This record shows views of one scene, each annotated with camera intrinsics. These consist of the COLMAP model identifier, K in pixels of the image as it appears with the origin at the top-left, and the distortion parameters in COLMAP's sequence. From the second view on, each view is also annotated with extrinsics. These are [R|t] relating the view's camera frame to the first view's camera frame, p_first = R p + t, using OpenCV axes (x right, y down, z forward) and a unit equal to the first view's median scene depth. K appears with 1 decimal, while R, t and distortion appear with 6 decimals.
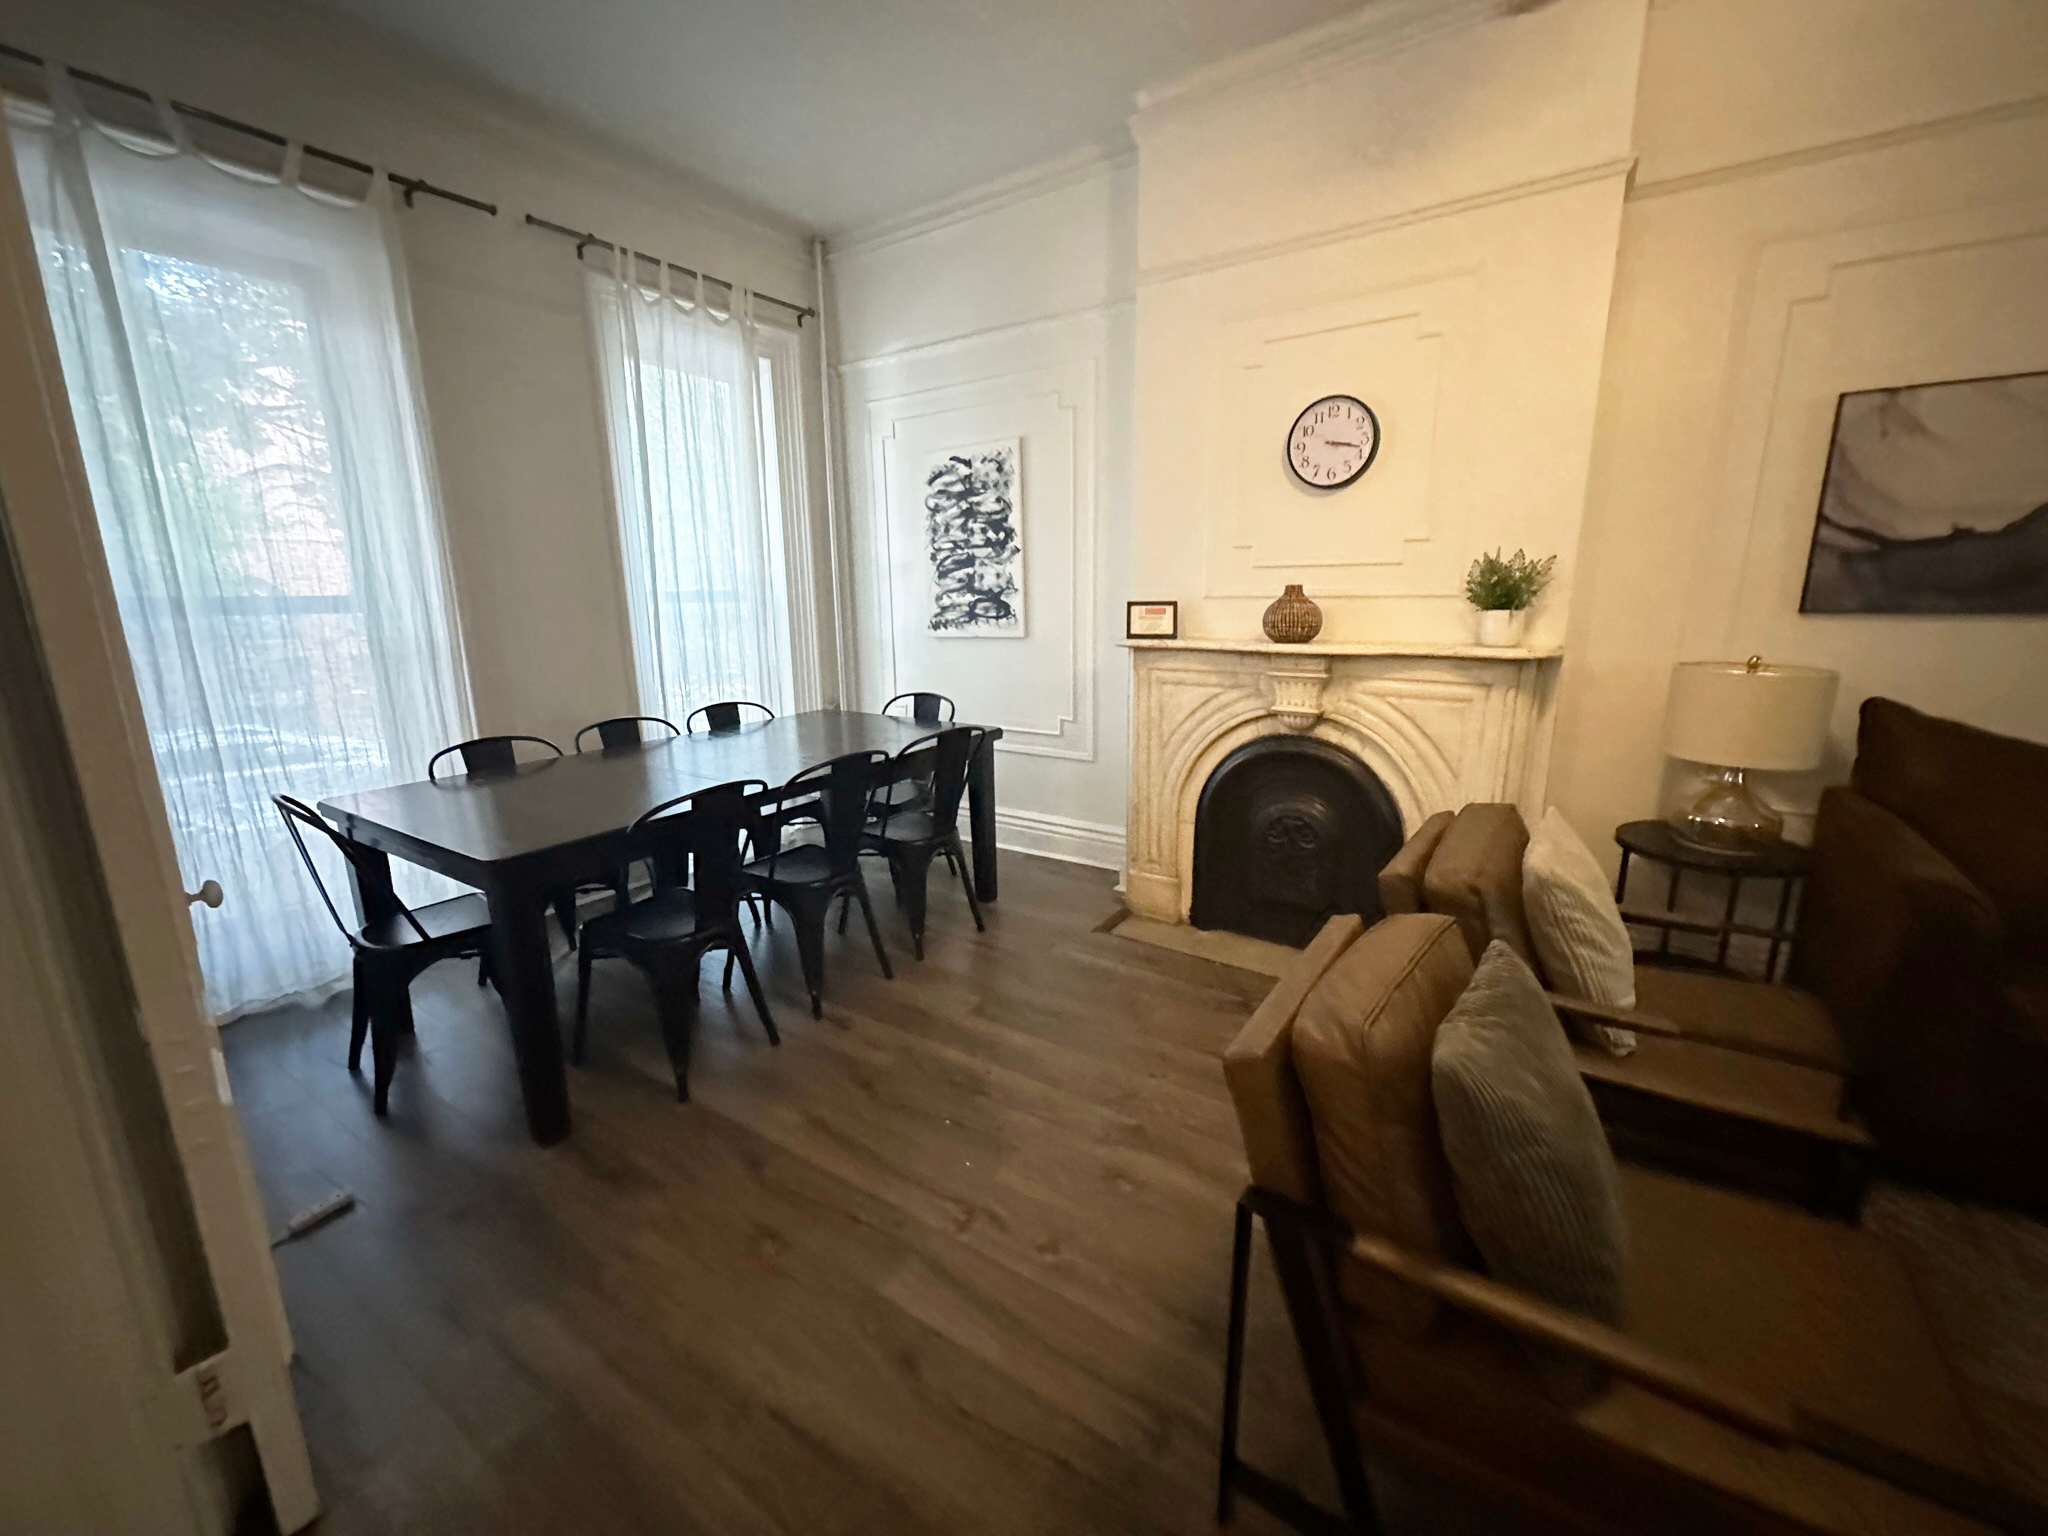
lens RADIAL K [[824.9, 0, 1024.0], [0, 824.9, 768.0], [0, 0, 1]] dist [0.002832, 0.000511]
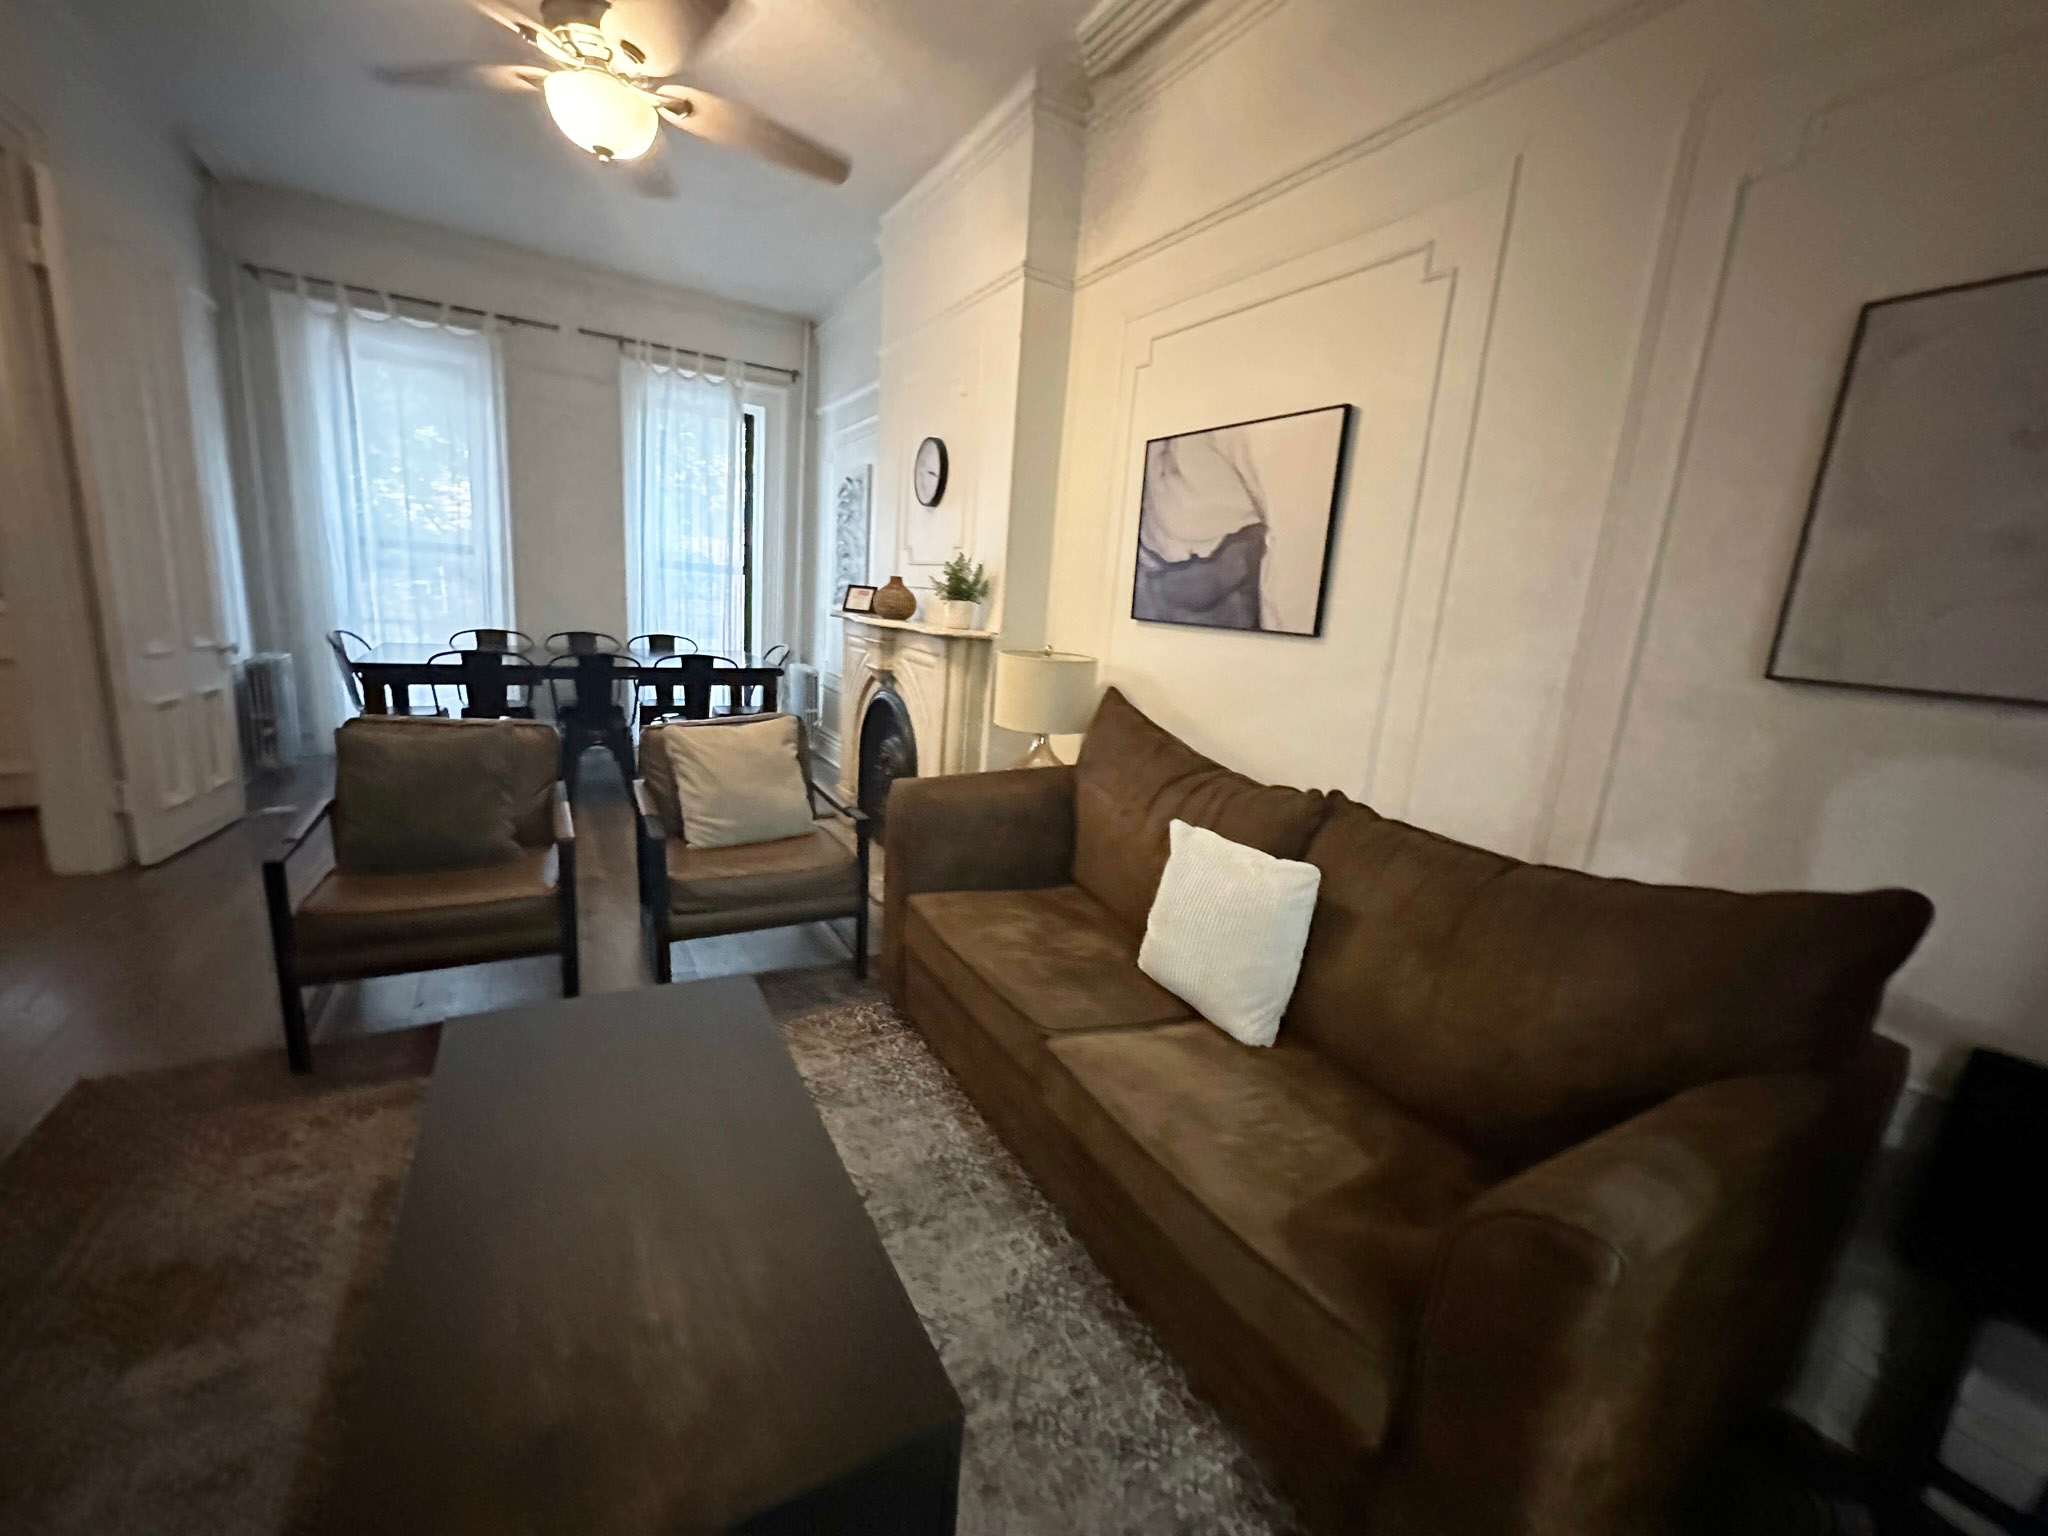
lens RADIAL K [[824.9, 0, 1024.0], [0, 824.9, 768.0], [0, 0, 1]] dist [0.002832, 0.000511]
pose [[0.898899, 0.165807, -0.405572, 0.816444], [-0.175026, 0.984456, 0.014544, 0.021600], [0.401679, 0.057913, 0.913947, -0.091335]]
